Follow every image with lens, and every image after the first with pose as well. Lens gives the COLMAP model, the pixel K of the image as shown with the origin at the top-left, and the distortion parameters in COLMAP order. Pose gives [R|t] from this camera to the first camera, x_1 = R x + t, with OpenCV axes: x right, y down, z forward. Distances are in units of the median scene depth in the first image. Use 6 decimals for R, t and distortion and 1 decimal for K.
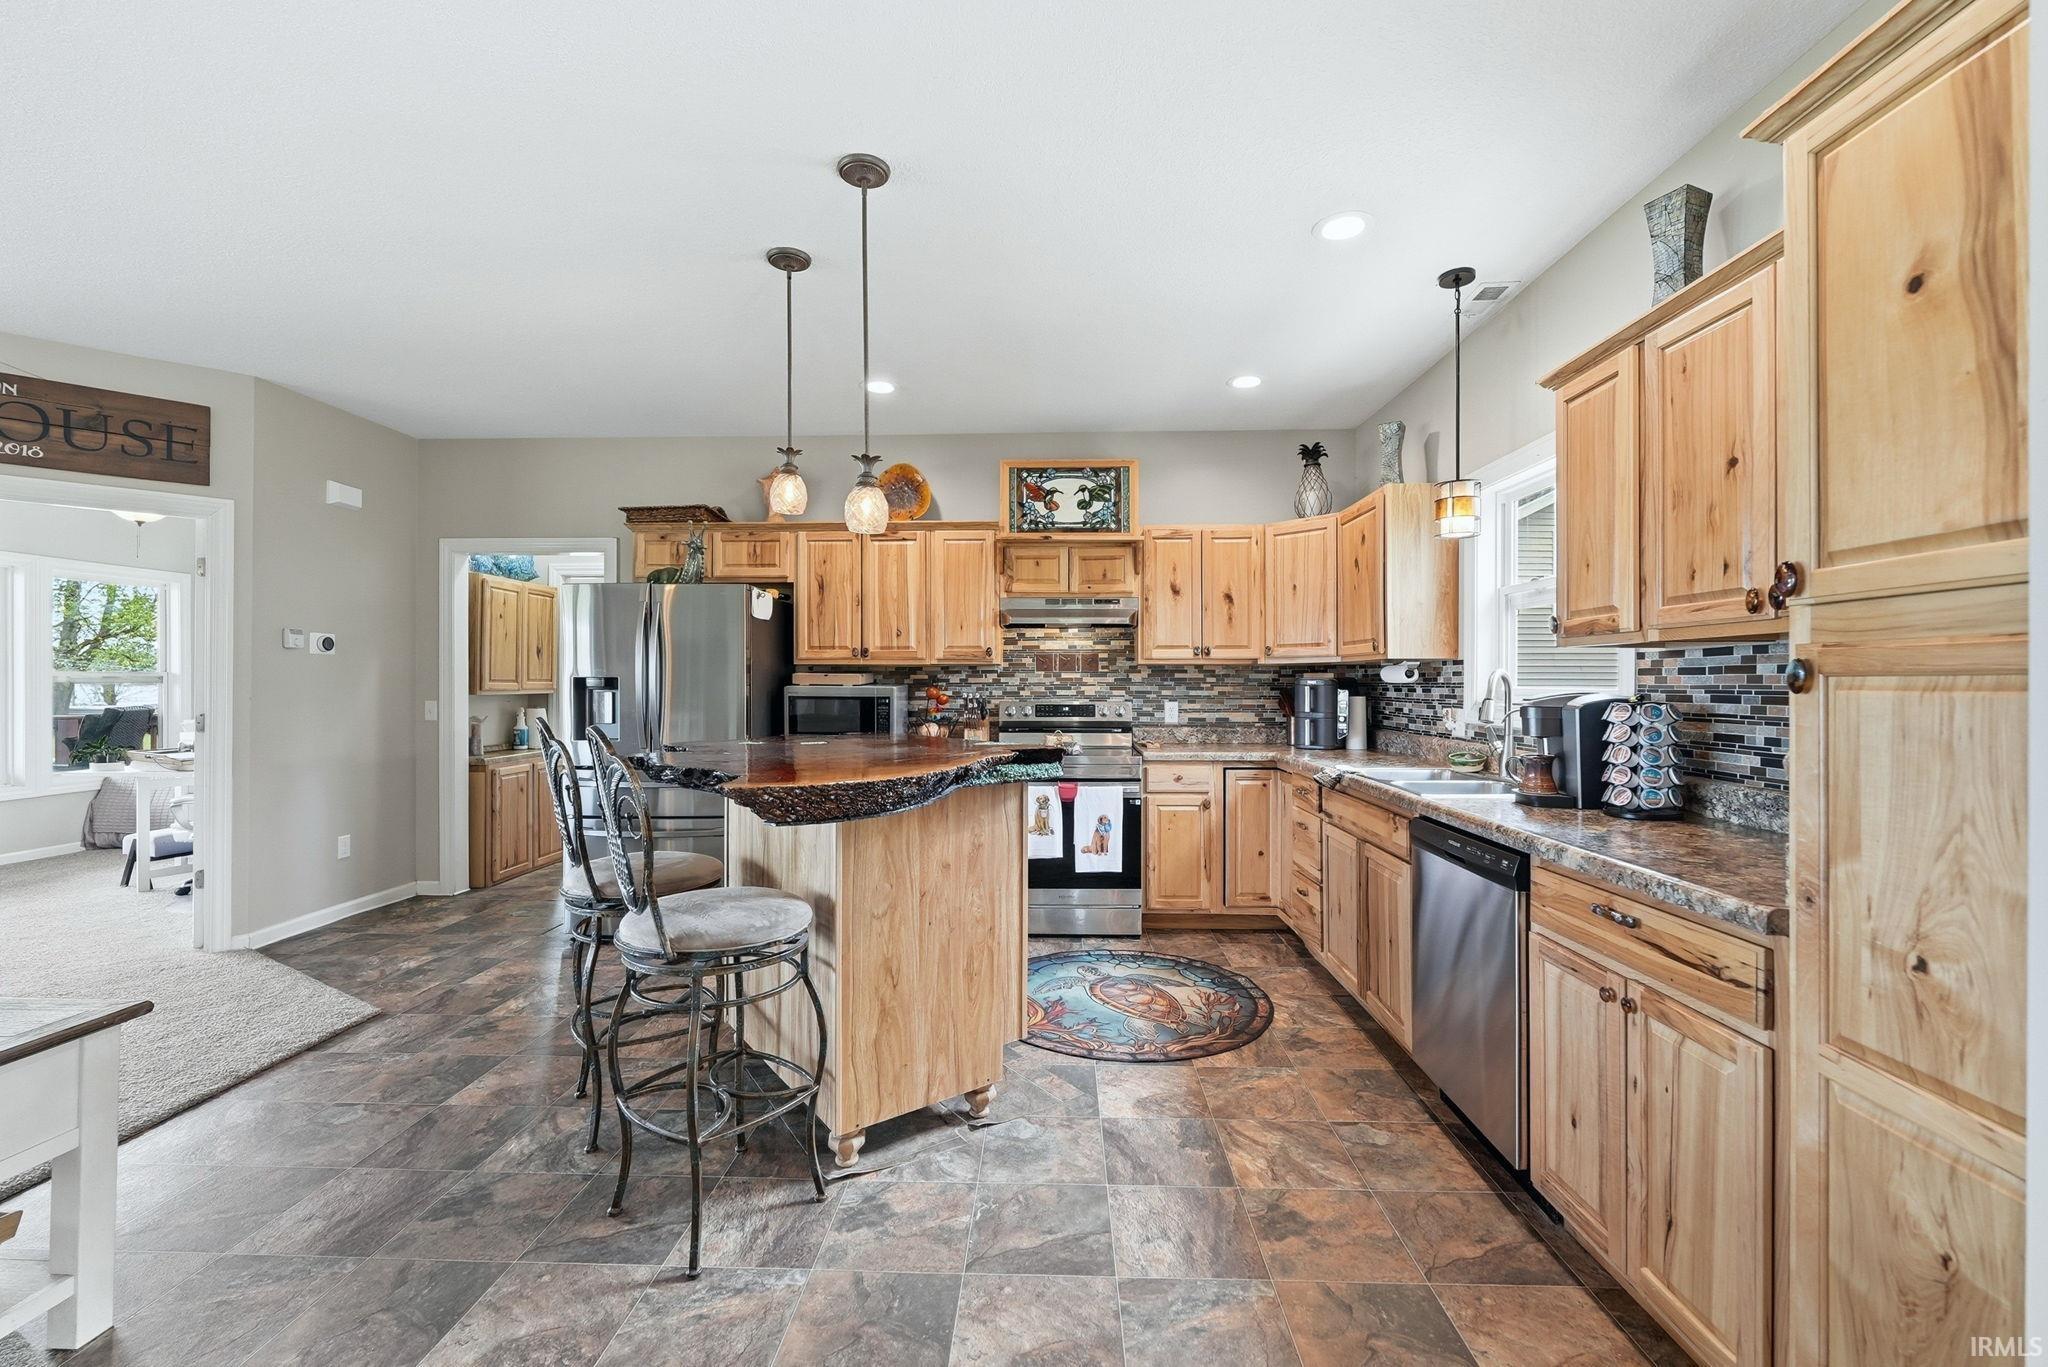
lens RADIAL K [[838.1, 0, 1021.0], [0, 838.1, 679.6], [0, 0, 1]] dist [0.000516, -0.000473]
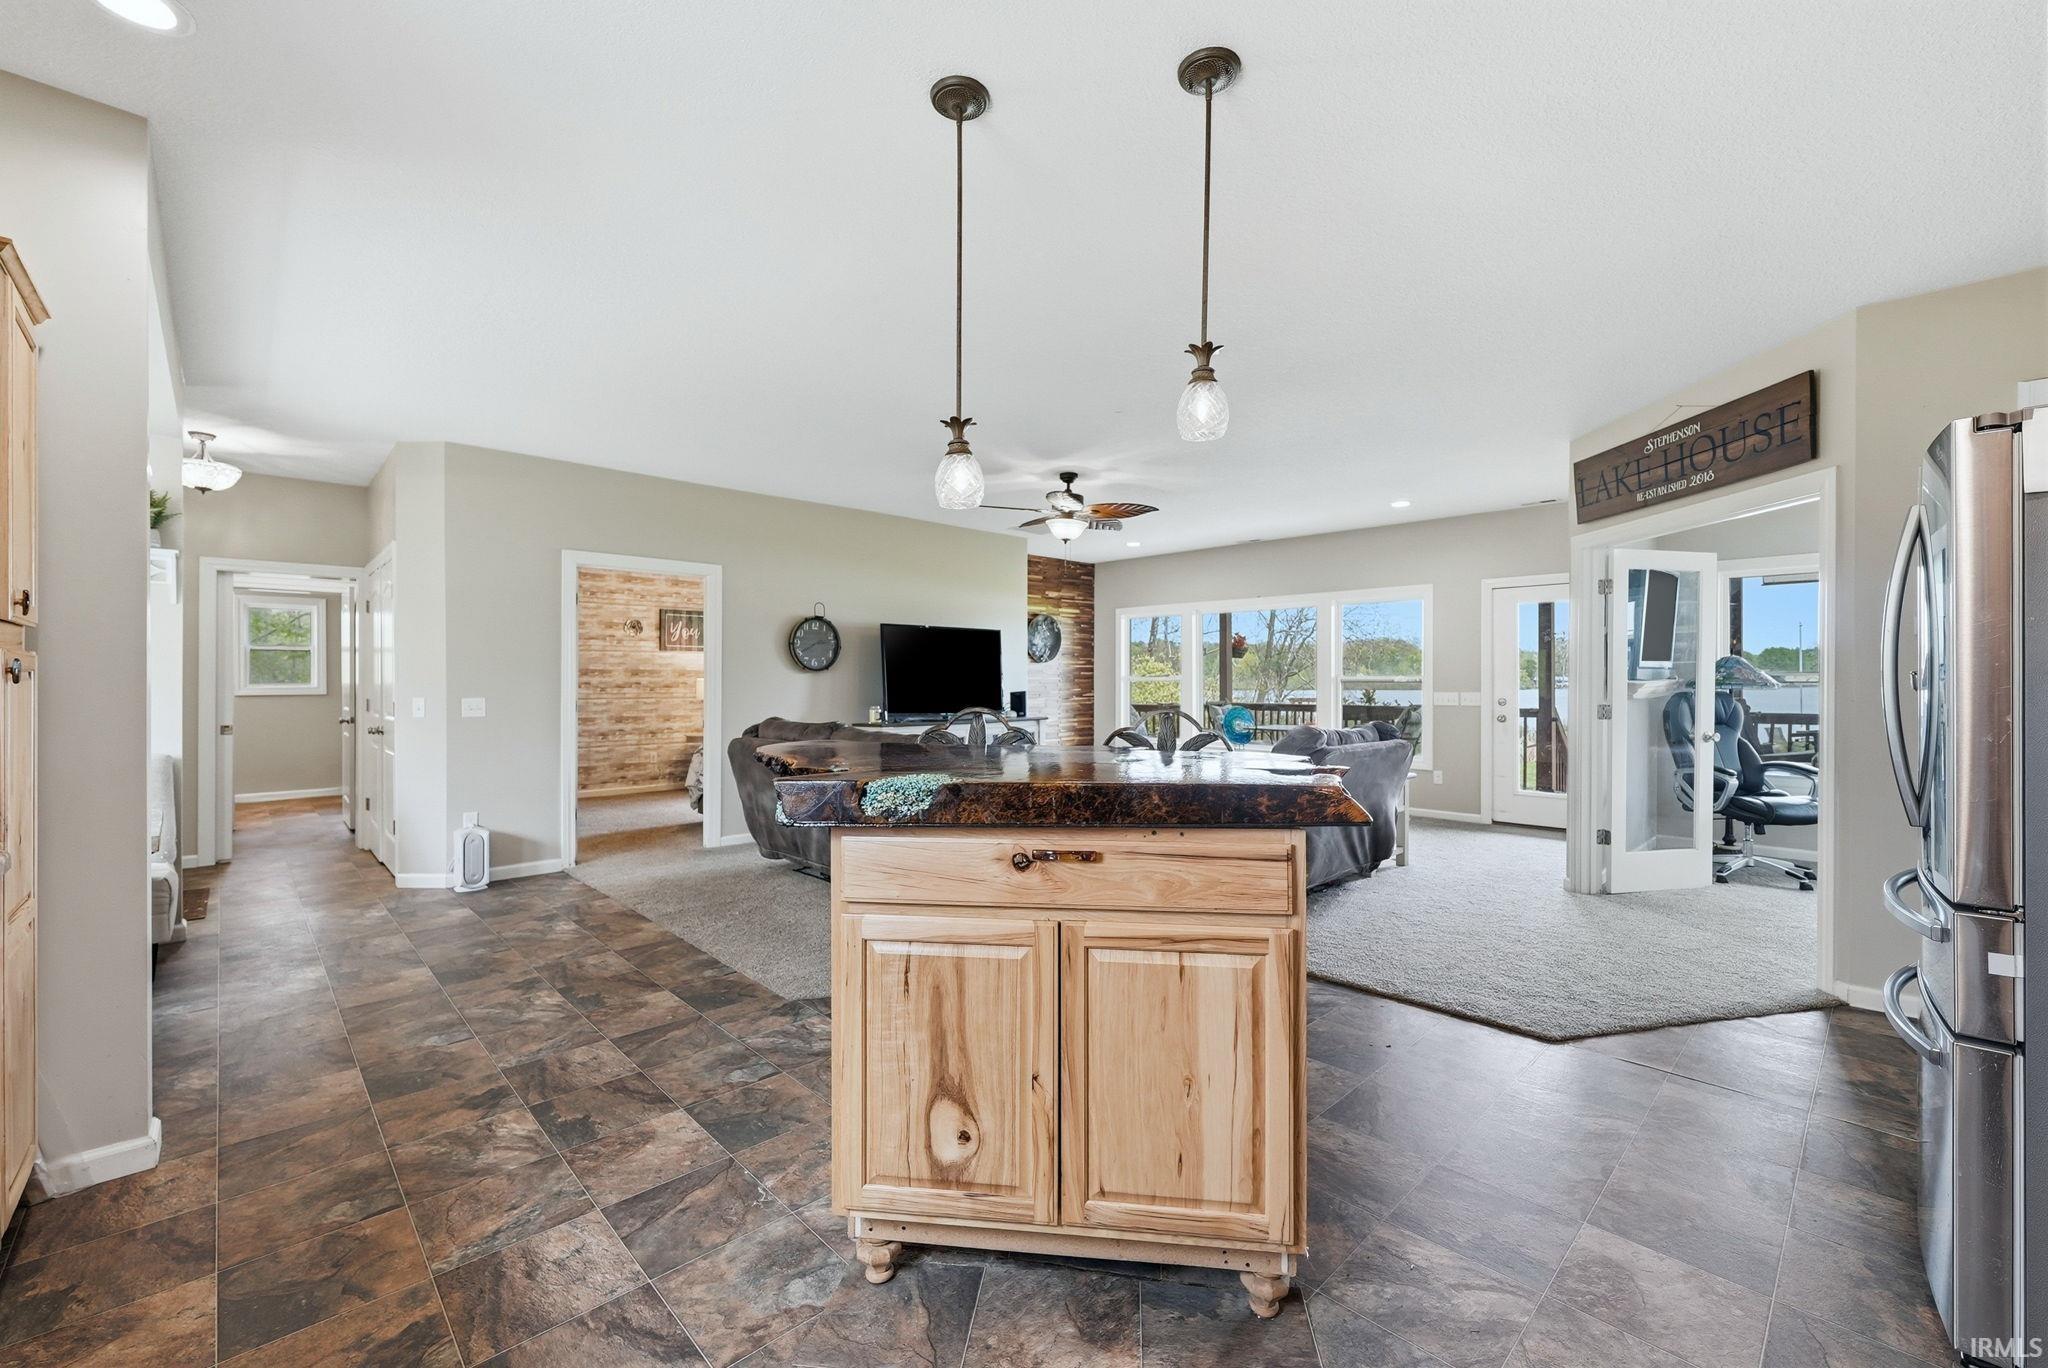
lens RADIAL K [[834.6, 0, 1021.8], [0, 834.6, 676.4], [0, 0, 1]] dist [0.001756, 0.000393]
pose [[-0.695871, -0.005867, -0.718143, 0.263554], [-0.000046, 0.999967, -0.008125, 0.006320], [0.718167, -0.005621, -0.695848, 1.094286]]
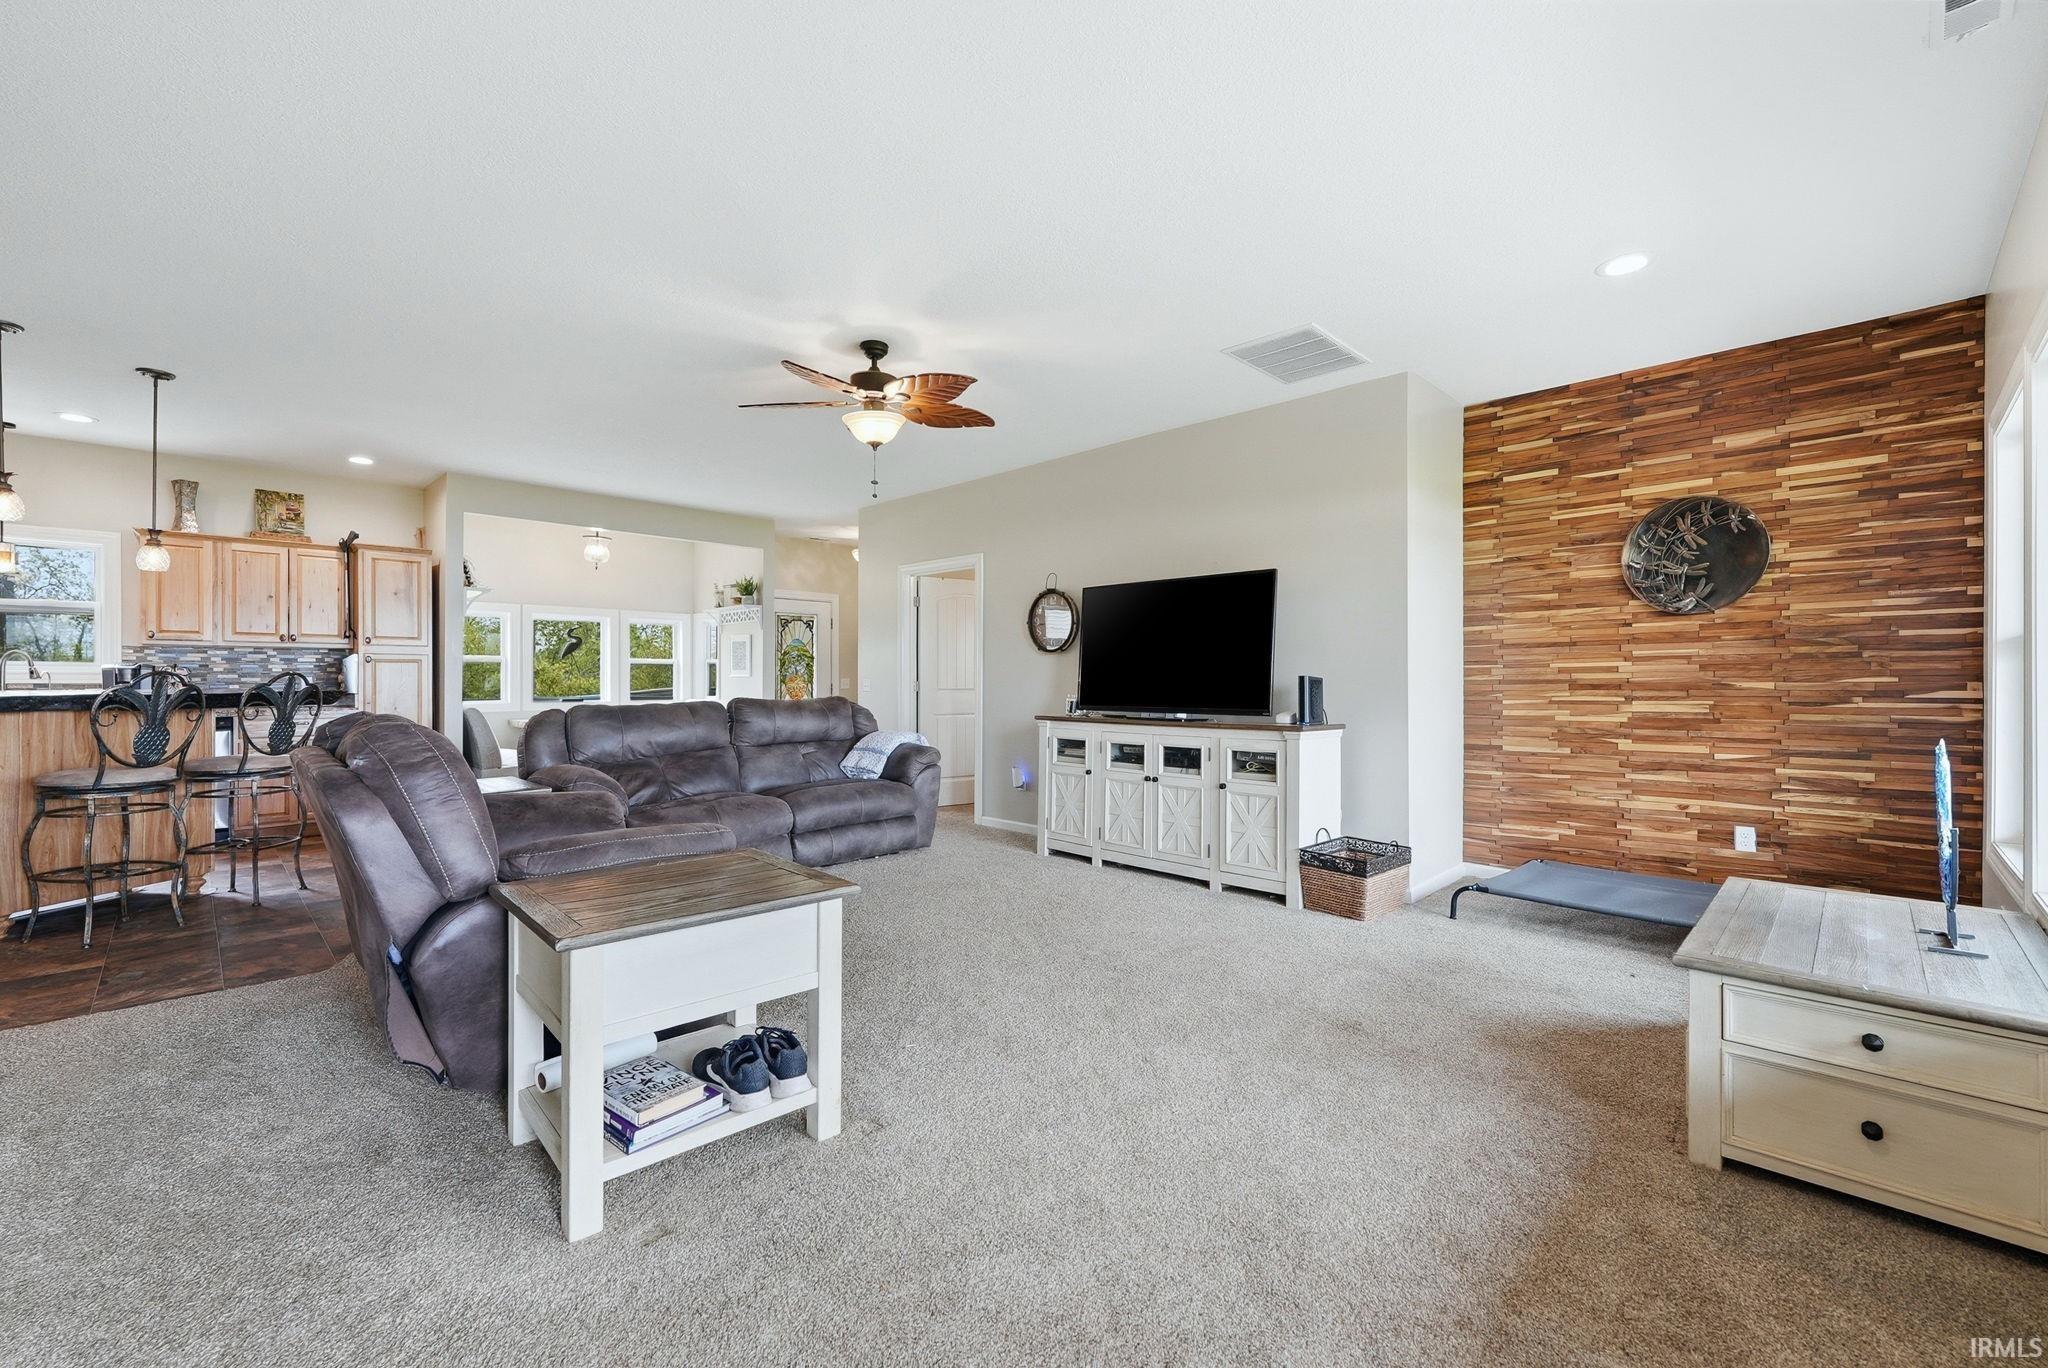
lens RADIAL K [[853.4, 0, 1020.5], [0, 853.4, 682.3], [0, 0, 1]] dist [0.001018, 0.000055]
pose [[-0.730136, -0.005427, 0.683280, -1.882421], [-0.005224, 0.999984, 0.002359, 0.035030], [-0.683281, -0.001847, -0.730153, 0.714069]]
